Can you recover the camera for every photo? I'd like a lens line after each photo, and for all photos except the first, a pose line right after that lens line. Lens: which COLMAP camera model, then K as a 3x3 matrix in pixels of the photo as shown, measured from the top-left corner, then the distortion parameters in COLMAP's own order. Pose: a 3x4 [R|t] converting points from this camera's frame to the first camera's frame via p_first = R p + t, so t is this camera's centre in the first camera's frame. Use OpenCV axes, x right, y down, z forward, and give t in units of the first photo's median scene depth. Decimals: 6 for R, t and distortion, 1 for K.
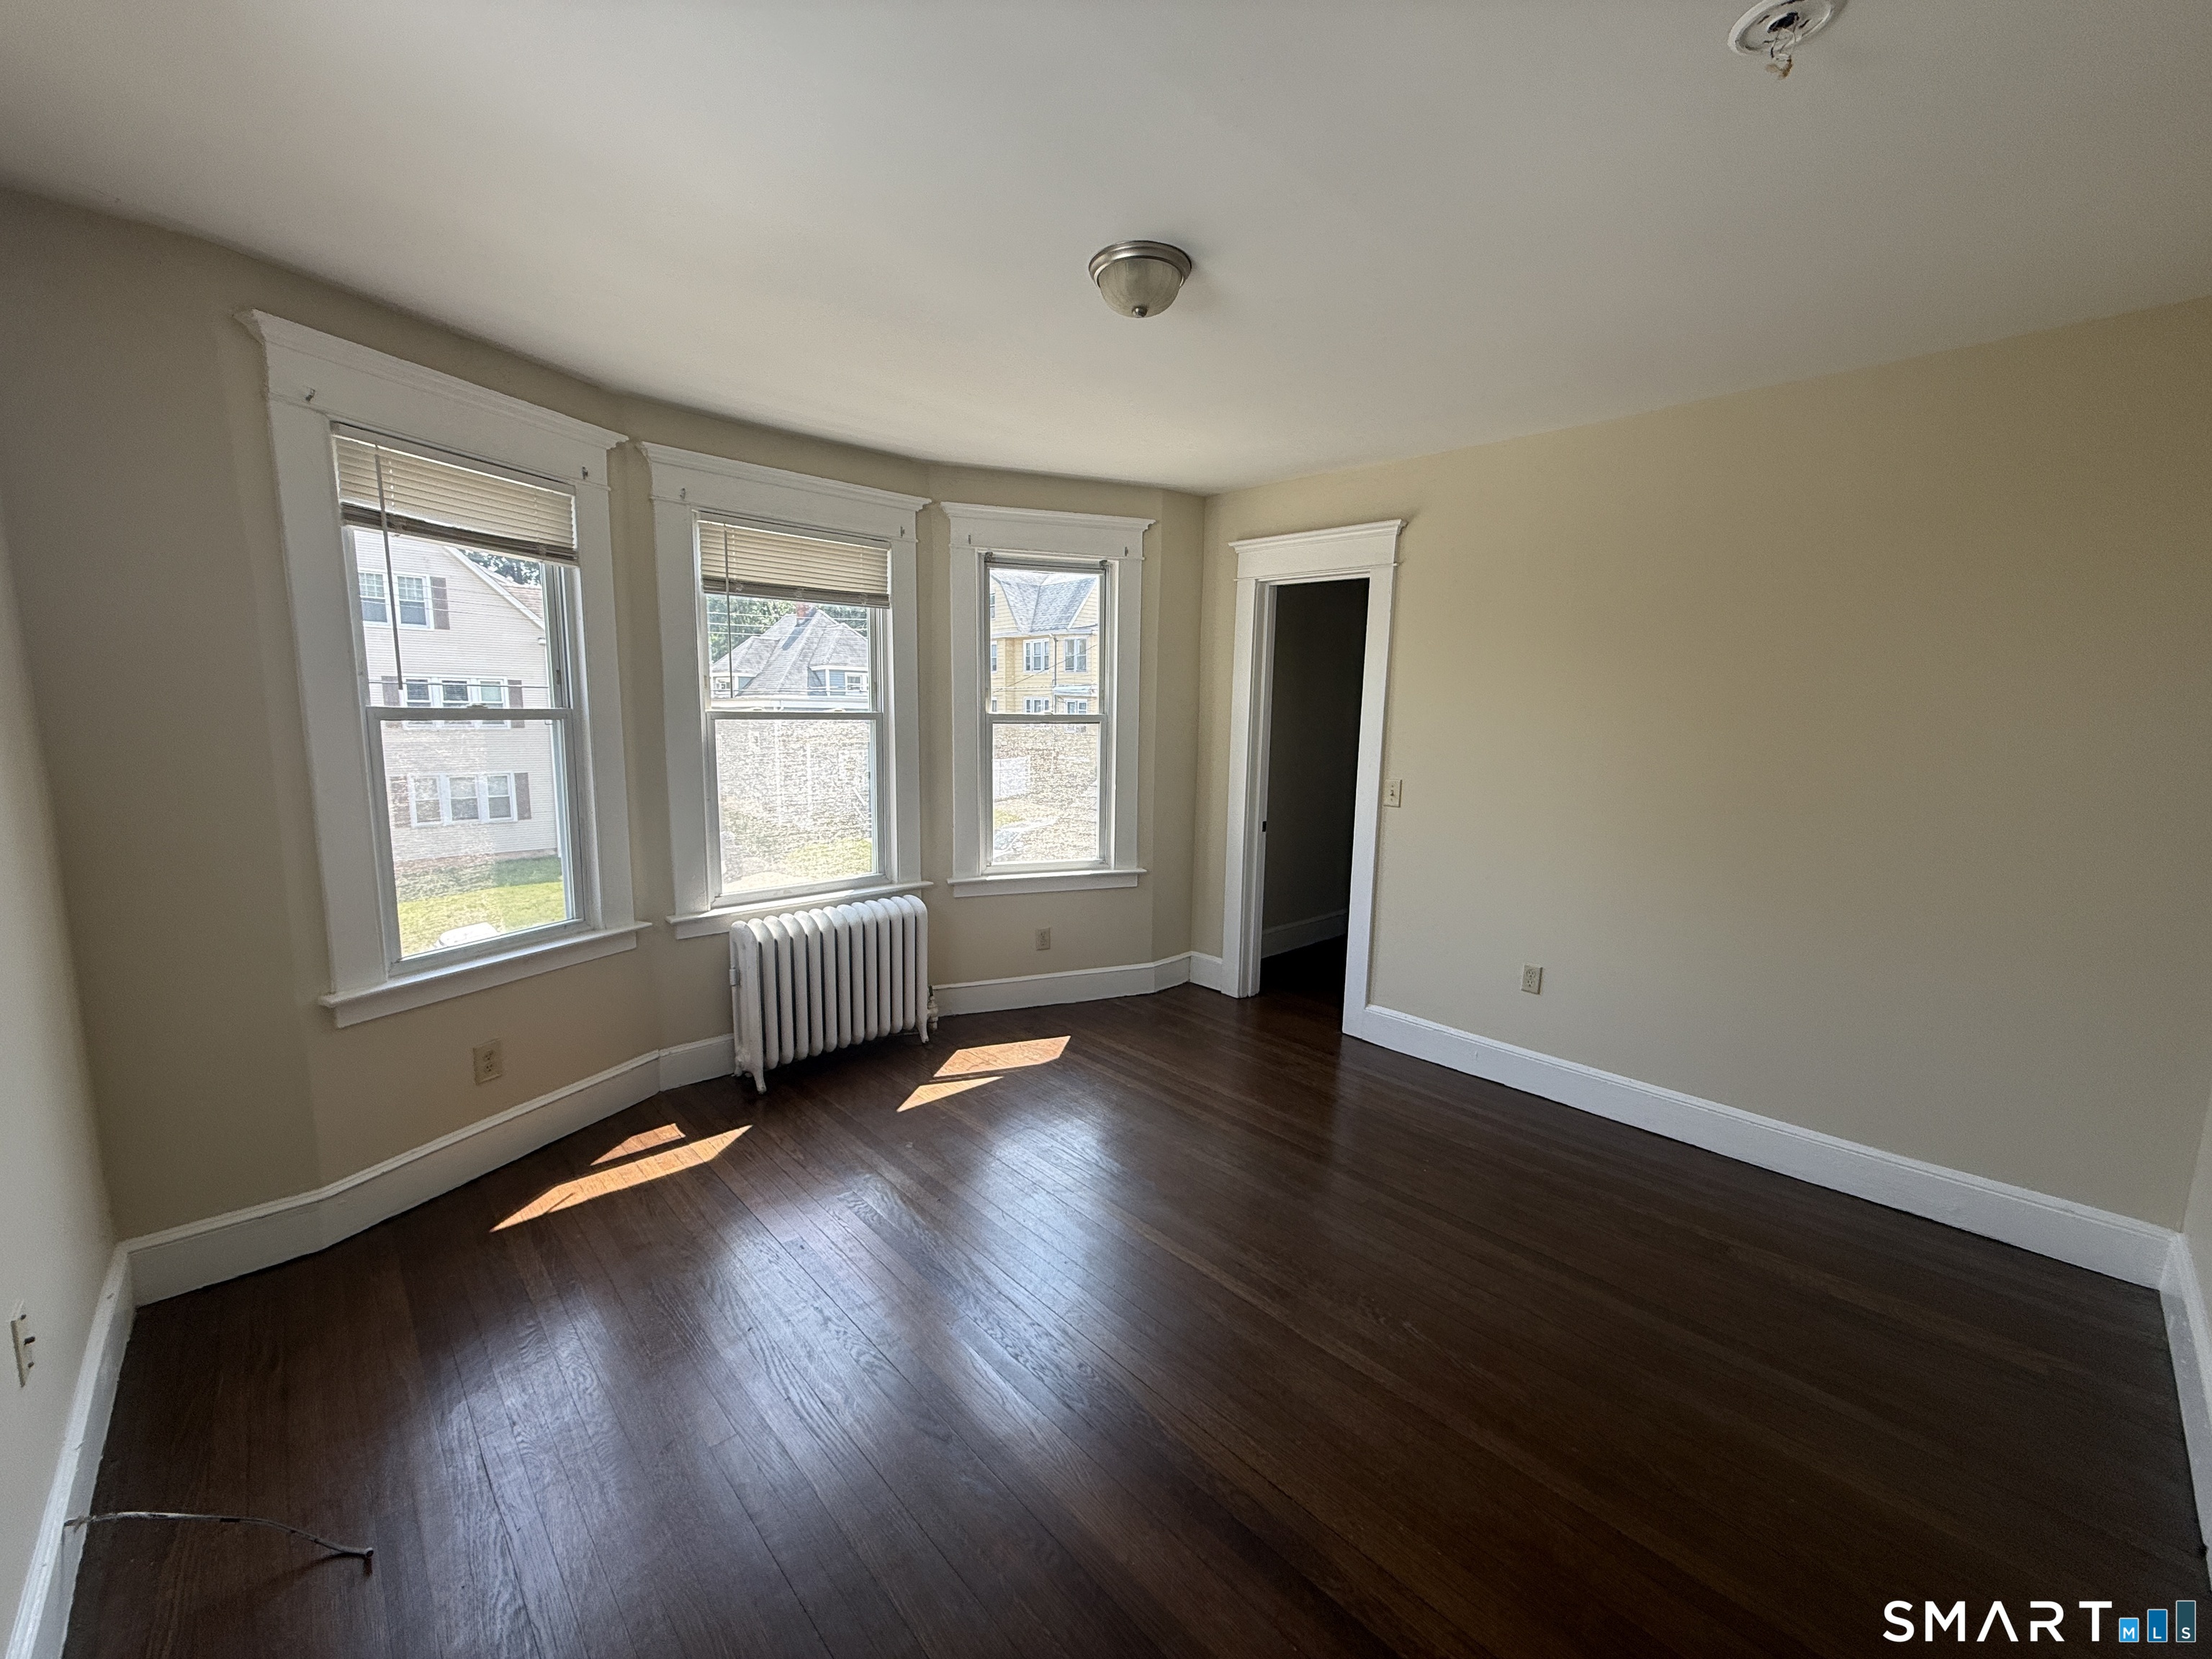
lens RADIAL K [[898.6, 0, 1104.8], [0, 898.6, 833.9], [0, 0, 1]] dist [0.008454, -0.000238]
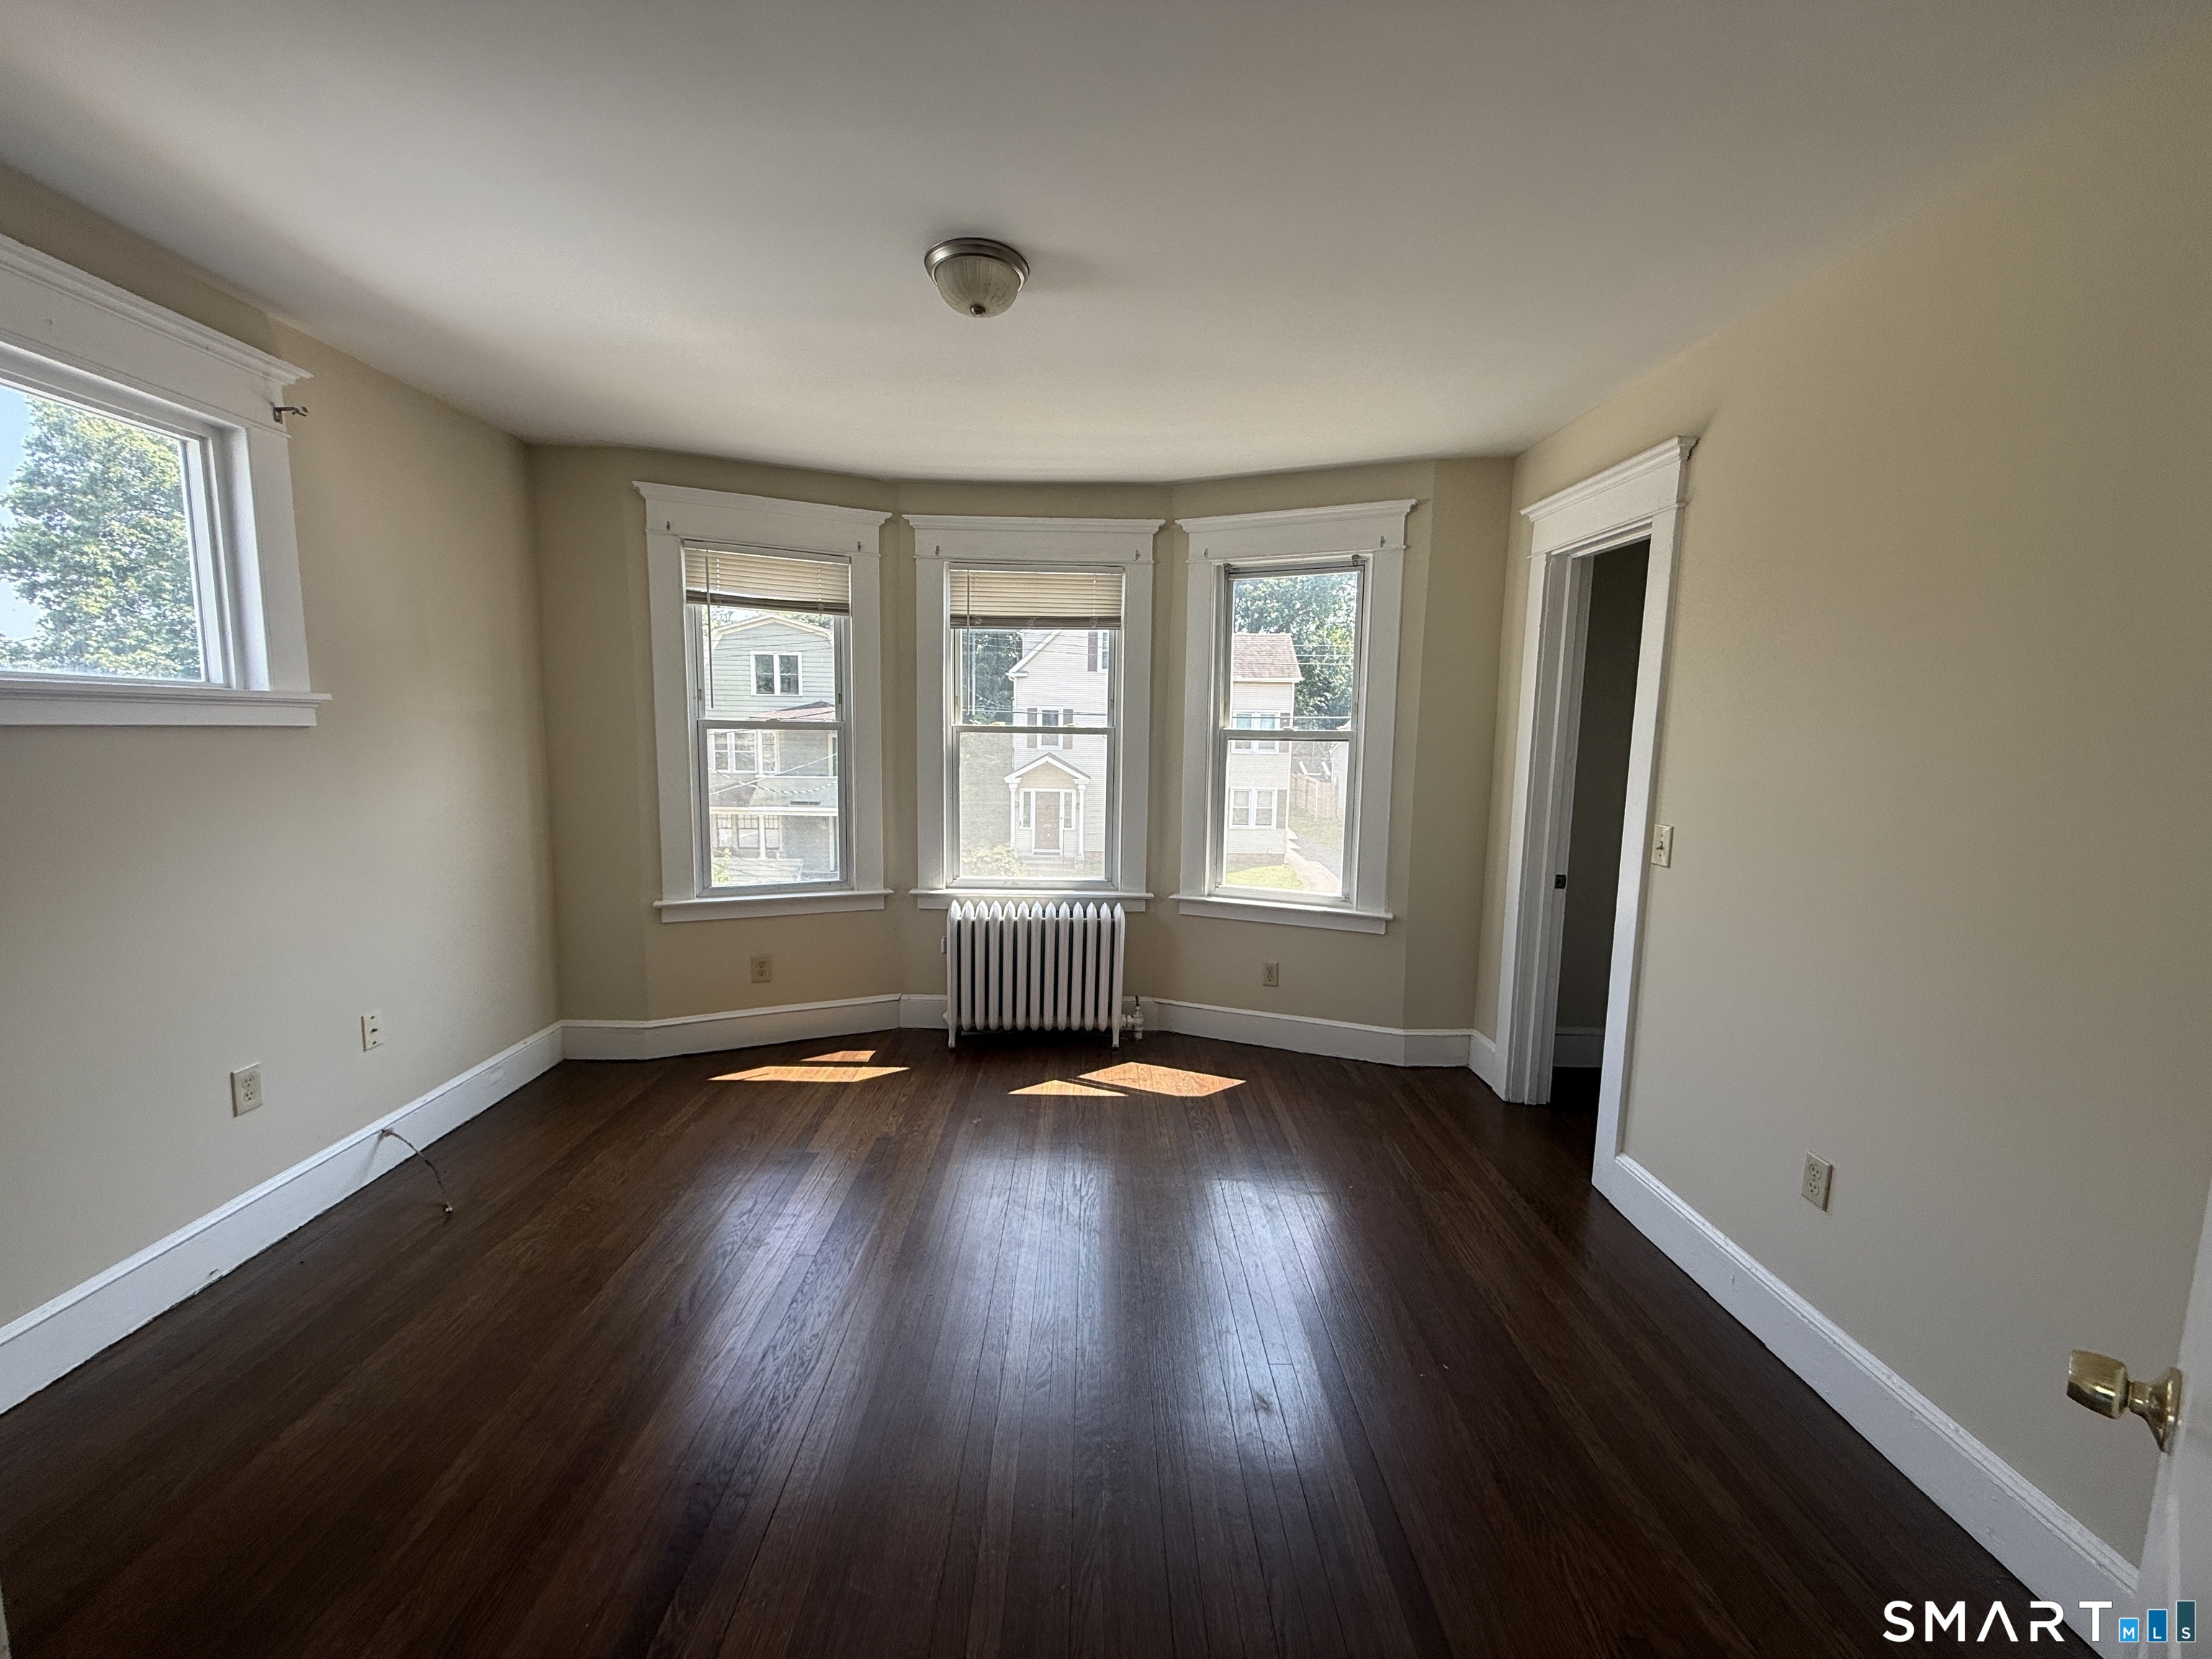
lens RADIAL K [[898.6, 0, 1107.7], [0, 898.6, 832.9], [0, 0, 1]] dist [0.008454, -0.000238]
pose [[0.726413, 0.078890, -0.682715, 0.502338], [-0.101651, 0.994797, 0.006795, -0.019103], [0.679699, 0.064462, 0.730653, 0.241139]]
